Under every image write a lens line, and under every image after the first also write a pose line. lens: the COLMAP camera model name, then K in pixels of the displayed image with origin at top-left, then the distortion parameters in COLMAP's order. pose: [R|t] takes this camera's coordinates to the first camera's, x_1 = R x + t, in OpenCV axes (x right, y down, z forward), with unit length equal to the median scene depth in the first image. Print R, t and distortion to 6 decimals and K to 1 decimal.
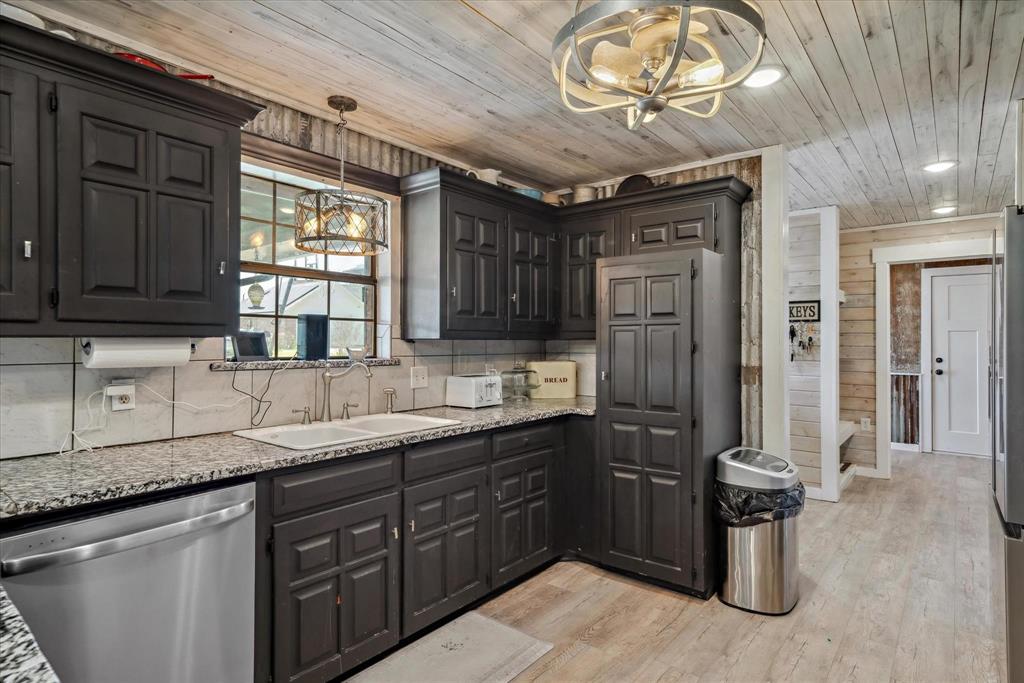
lens RADIAL K [[537.2, 0, 530.9], [0, 537.2, 337.0], [0, 0, 1]] dist [0.003138, 0.000385]
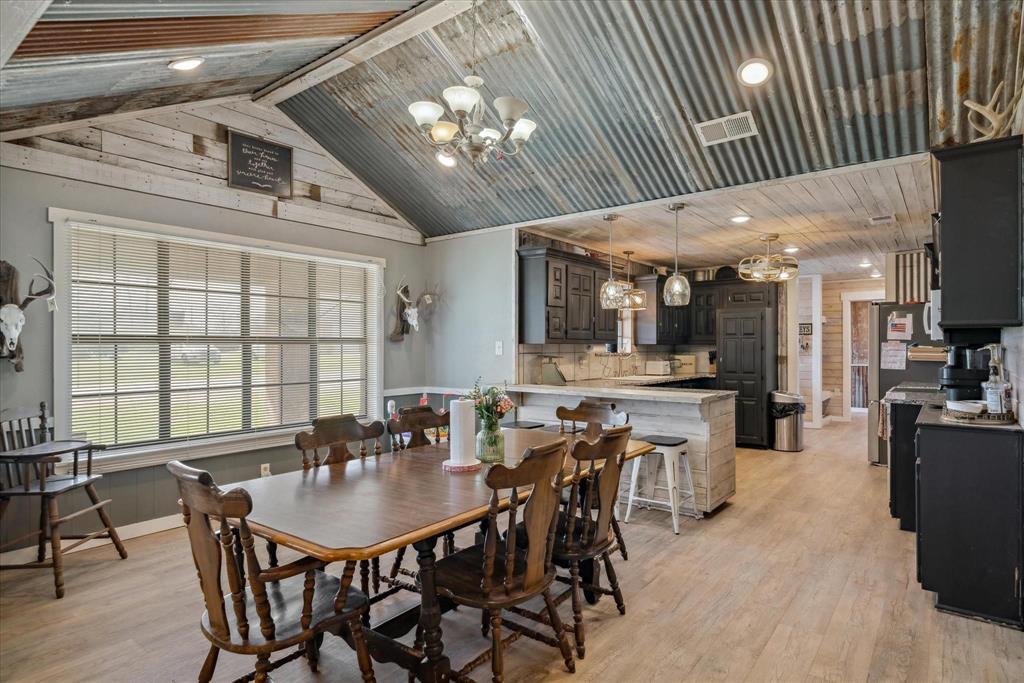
lens RADIAL K [[543.4, 0, 539.9], [0, 543.4, 344.8], [0, 0, 1]] dist [0.000354, 0.000323]
pose [[0.999506, -0.001874, 0.031358, -0.638191], [0.001634, 0.999969, 0.007677, -0.011450], [-0.031371, -0.007622, 0.999479, -1.174550]]
